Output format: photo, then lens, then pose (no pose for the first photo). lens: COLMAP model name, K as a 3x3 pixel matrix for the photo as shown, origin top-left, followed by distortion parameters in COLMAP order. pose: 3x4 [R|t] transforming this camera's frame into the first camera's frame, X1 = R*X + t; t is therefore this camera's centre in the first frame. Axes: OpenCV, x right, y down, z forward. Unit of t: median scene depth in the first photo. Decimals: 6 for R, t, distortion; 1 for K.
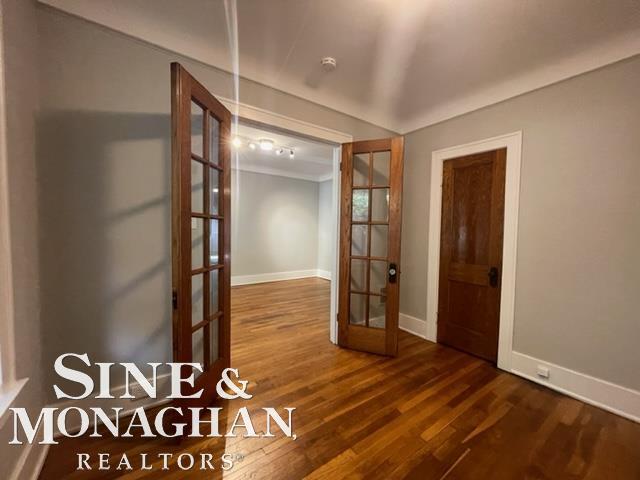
lens RADIAL K [[260.3, 0, 317.5], [0, 260.3, 236.8], [0, 0, 1]] dist [0.007834, 0.001380]
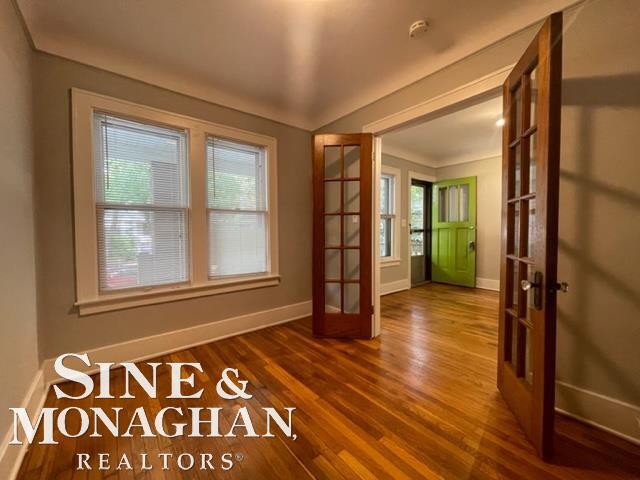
lens RADIAL K [[260.3, 0, 322.5], [0, 260.3, 238.4], [0, 0, 1]] dist [0.007834, 0.001380]
pose [[0.083652, 0.013639, -0.996402, 0.989261], [-0.023808, 0.999648, 0.011685, 0.054503], [0.996211, 0.022745, 0.083948, 0.682975]]
